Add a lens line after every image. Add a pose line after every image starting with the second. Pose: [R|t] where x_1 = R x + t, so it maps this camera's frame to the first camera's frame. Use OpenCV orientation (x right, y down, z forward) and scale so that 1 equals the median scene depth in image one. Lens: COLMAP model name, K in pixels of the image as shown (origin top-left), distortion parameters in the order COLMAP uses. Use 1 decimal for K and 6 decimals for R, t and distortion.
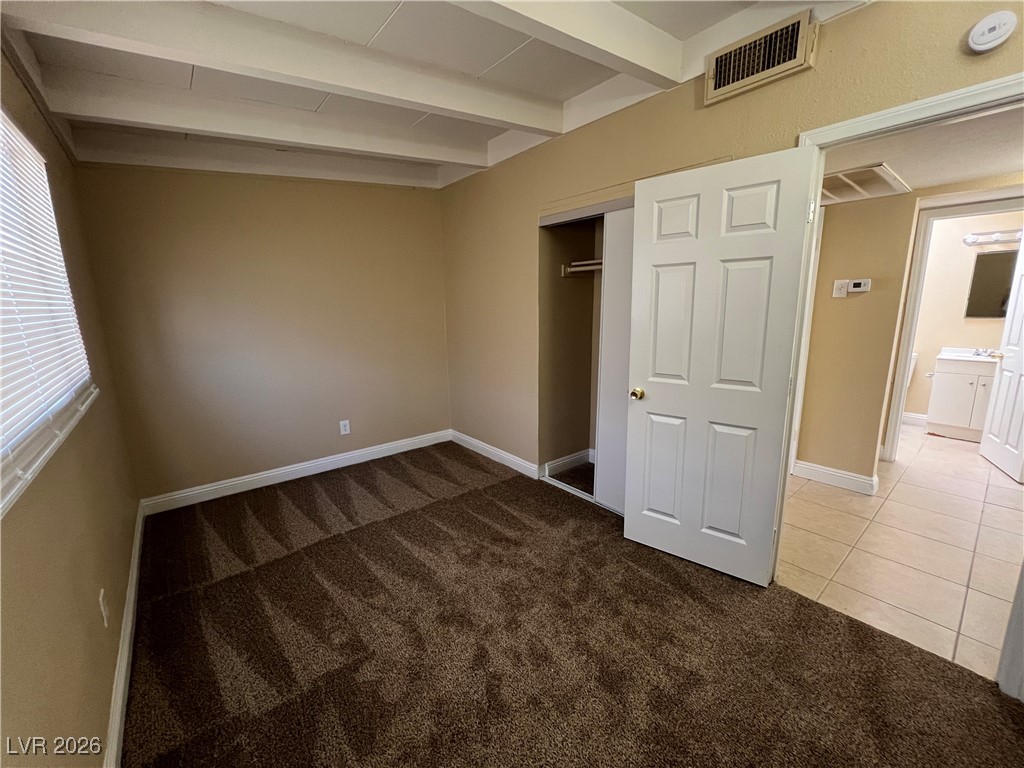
lens RADIAL K [[409.4, 0, 513.7], [0, 409.4, 383.6], [0, 0, 1]] dist [-0.001004, 0.000796]
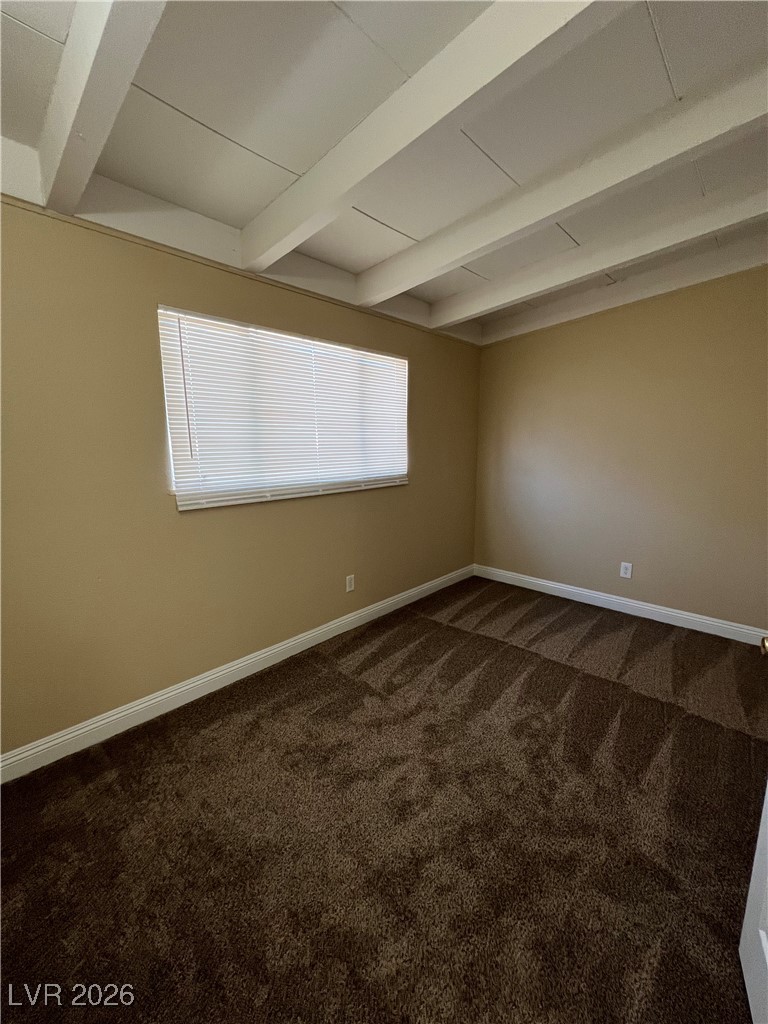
lens RADIAL K [[409.8, 0, 389.3], [0, 409.8, 508.2], [0, 0, 1]] dist [0.000495, 0.000661]
pose [[0.132203, 0.169871, -0.976558, 0.602756], [-0.184573, 0.972194, 0.144125, -0.095956], [0.973887, 0.161192, 0.159881, 0.491926]]
